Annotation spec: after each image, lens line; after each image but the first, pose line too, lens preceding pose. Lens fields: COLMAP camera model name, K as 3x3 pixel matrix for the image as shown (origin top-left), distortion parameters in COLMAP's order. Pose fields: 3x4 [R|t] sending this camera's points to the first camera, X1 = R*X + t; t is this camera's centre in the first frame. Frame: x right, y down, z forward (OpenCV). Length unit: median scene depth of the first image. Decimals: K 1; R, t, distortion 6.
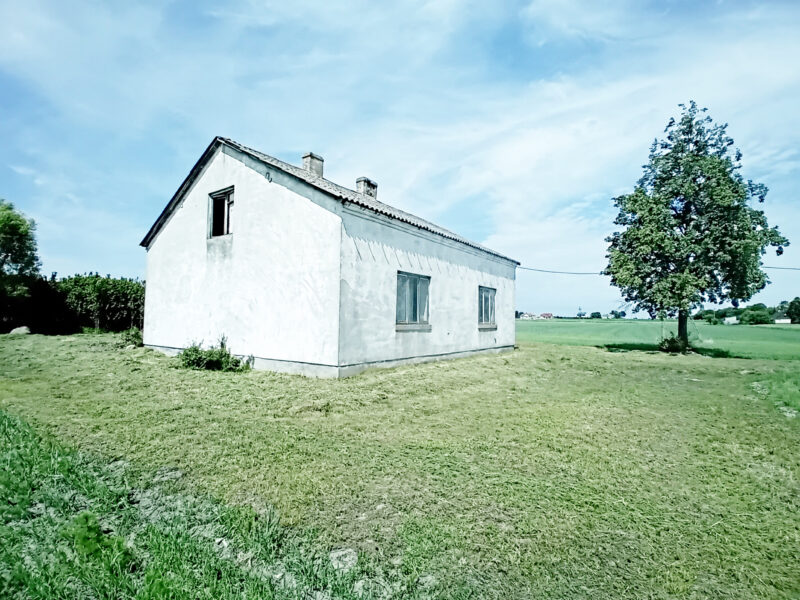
lens RADIAL K [[394.5, 0, 398.6], [0, 394.5, 298.0], [0, 0, 1]] dist [0.002561, -0.039835]
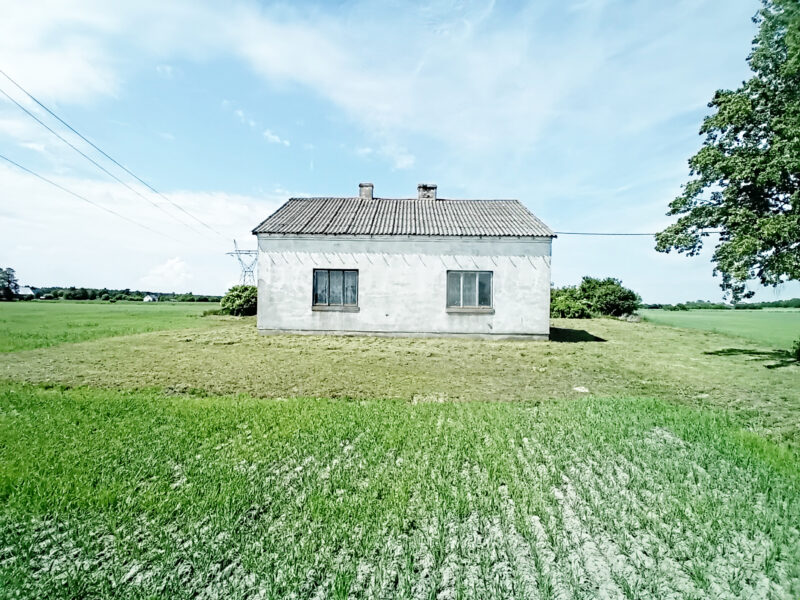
lens RADIAL K [[394.5, 0, 398.6], [0, 394.5, 298.0], [0, 0, 1]] dist [0.002561, -0.039835]
pose [[0.577058, -0.023227, -0.816373, 1.223220], [0.038918, 0.999242, -0.000920, 0.046287], [0.815775, -0.031241, 0.577525, 0.381414]]
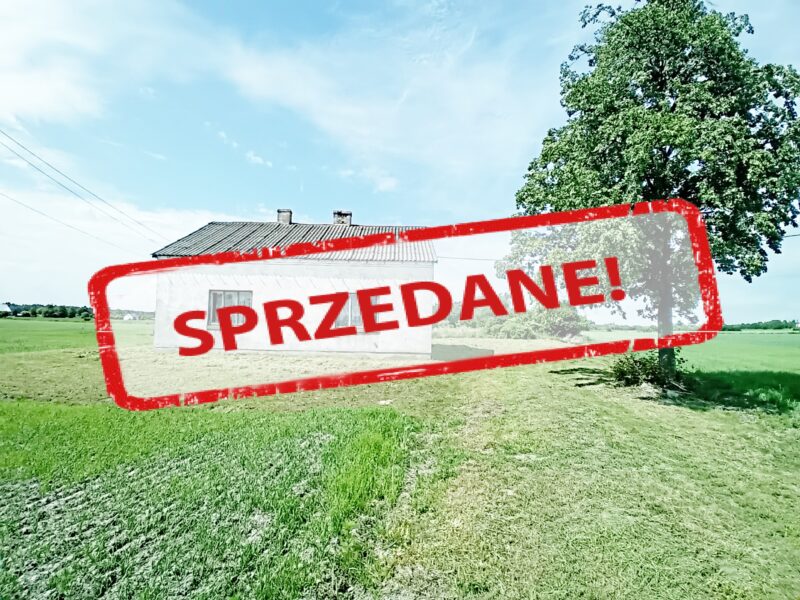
lens RADIAL K [[394.5, 0, 398.6], [0, 394.5, 298.0], [0, 0, 1]] dist [0.002561, -0.039835]
pose [[0.603464, -0.060302, -0.795107, 1.484815], [0.032767, 0.998169, -0.050833, 0.057020], [0.796717, 0.004623, 0.604335, 0.603252]]
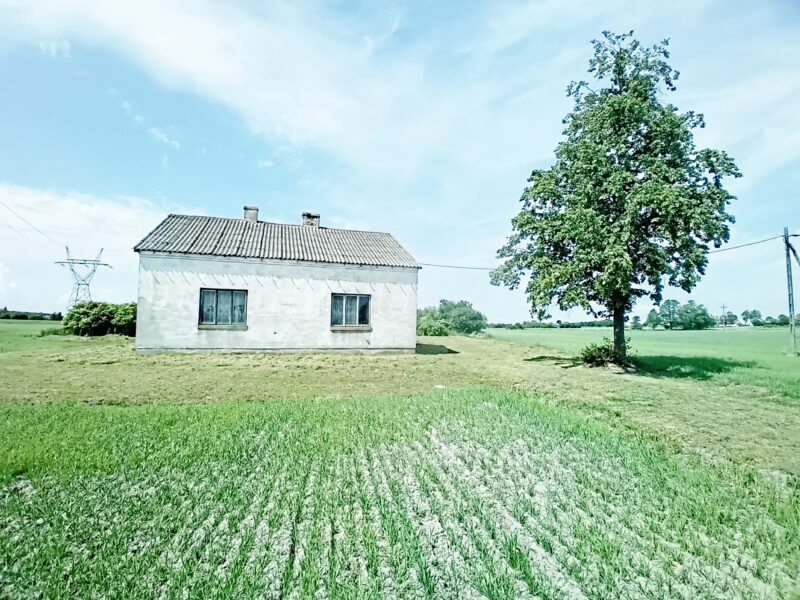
lens RADIAL K [[394.5, 0, 398.6], [0, 394.5, 298.0], [0, 0, 1]] dist [0.002561, -0.039835]
pose [[0.809903, -0.047874, -0.584607, 1.316403], [0.031343, 0.998772, -0.038368, 0.042869], [0.585726, 0.012751, 0.810409, 0.221803]]
